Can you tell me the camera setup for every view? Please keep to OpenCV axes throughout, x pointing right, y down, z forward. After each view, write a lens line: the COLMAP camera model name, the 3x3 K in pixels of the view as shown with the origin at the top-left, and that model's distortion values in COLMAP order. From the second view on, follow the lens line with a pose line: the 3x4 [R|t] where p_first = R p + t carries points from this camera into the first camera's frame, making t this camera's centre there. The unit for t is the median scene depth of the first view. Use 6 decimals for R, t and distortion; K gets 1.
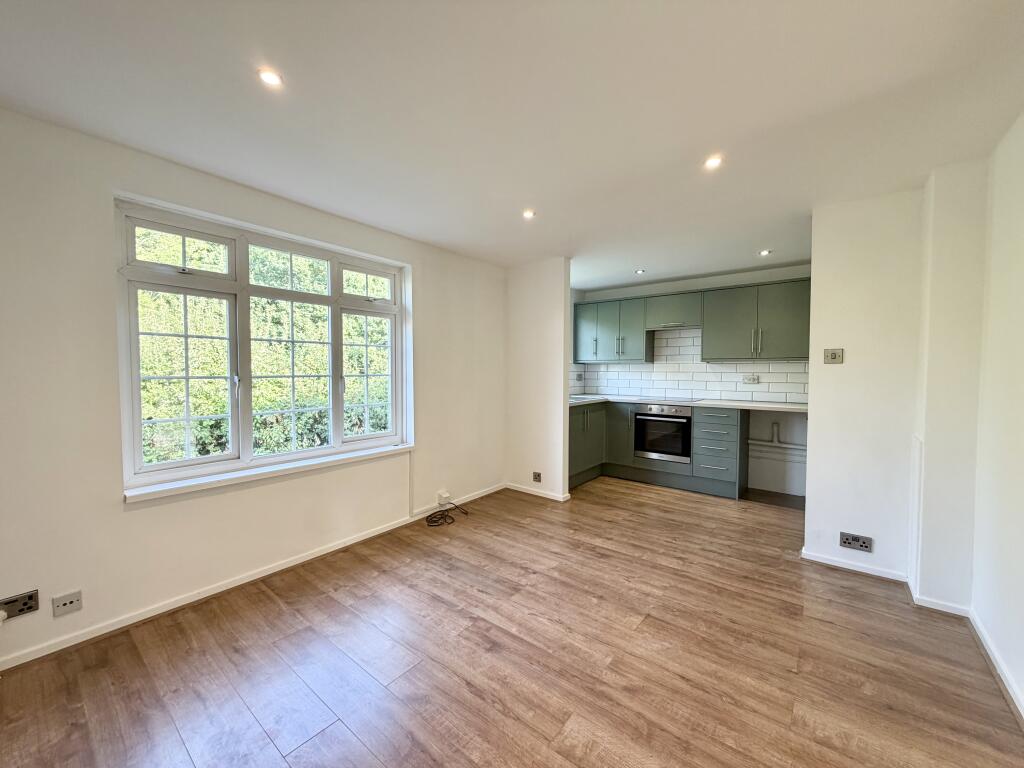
lens RADIAL K [[408.4, 0, 509.2], [0, 408.4, 383.7], [0, 0, 1]] dist [-0.000243, -0.000074]
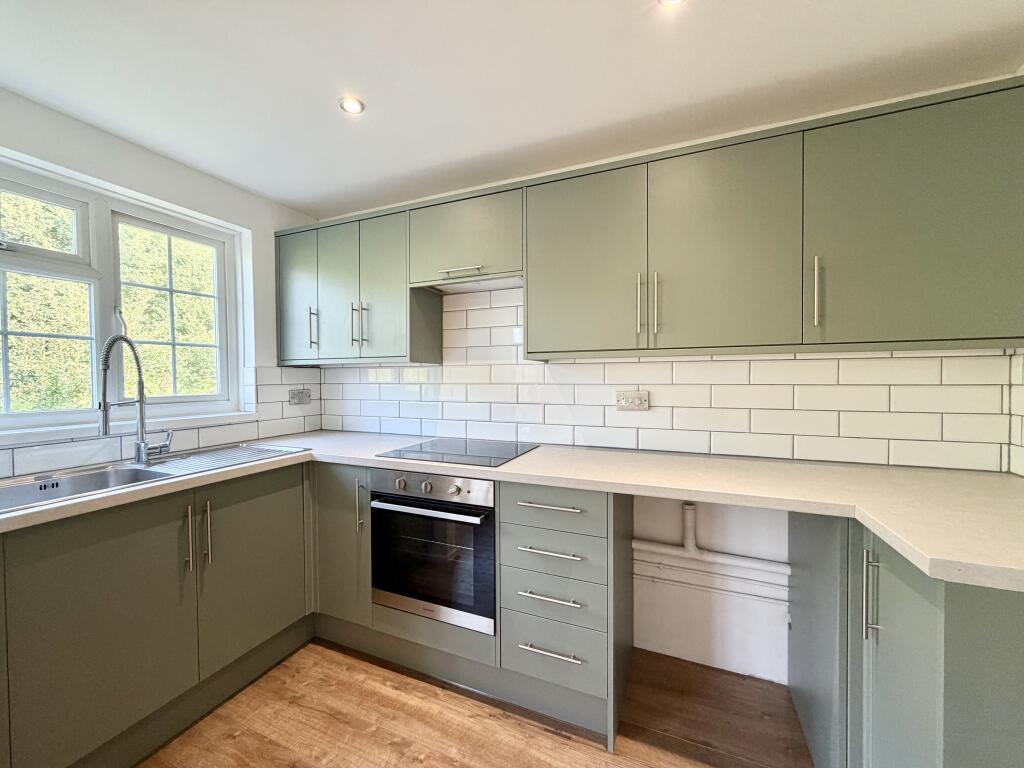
lens RADIAL K [[408.4, 0, 509.2], [0, 408.4, 383.7], [0, 0, 1]] dist [-0.000243, -0.000074]
pose [[0.964599, -0.014747, 0.263309, 0.503740], [0.018955, 0.999730, -0.013446, -0.035721], [-0.263040, 0.017961, 0.964618, 0.887030]]
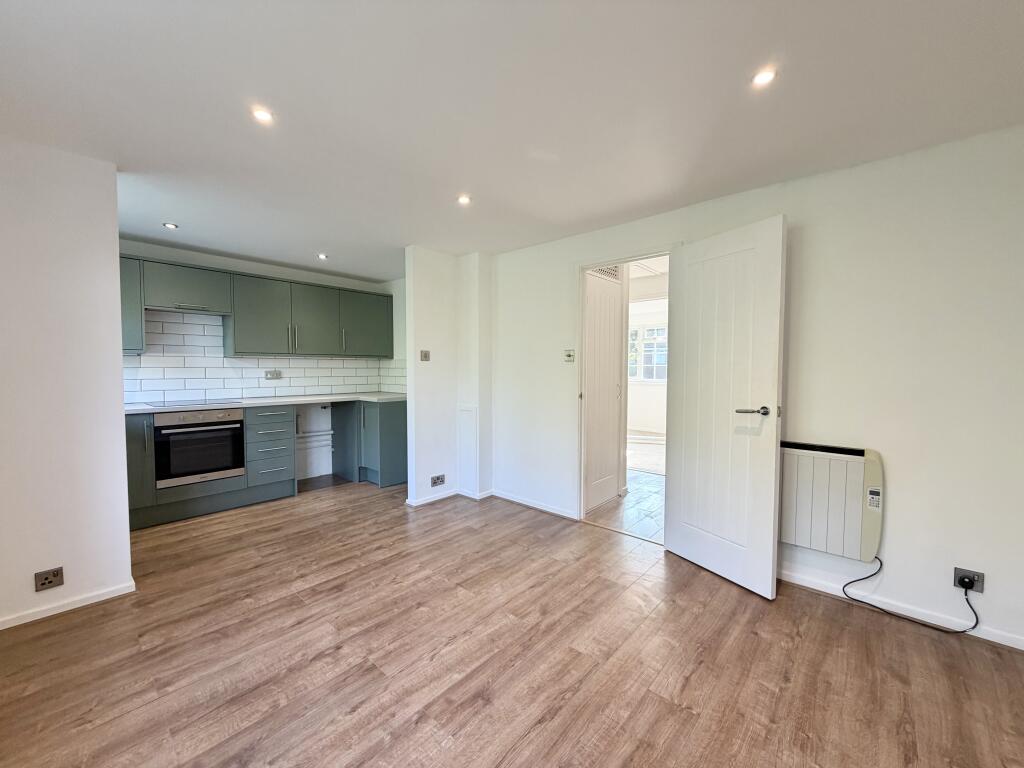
lens RADIAL K [[408.4, 0, 509.2], [0, 408.4, 383.7], [0, 0, 1]] dist [-0.000243, -0.000074]
pose [[0.054921, -0.042621, 0.997581, -0.520861], [0.031284, 0.998672, 0.040945, -0.016865], [-0.998001, 0.028959, 0.056182, 0.545922]]
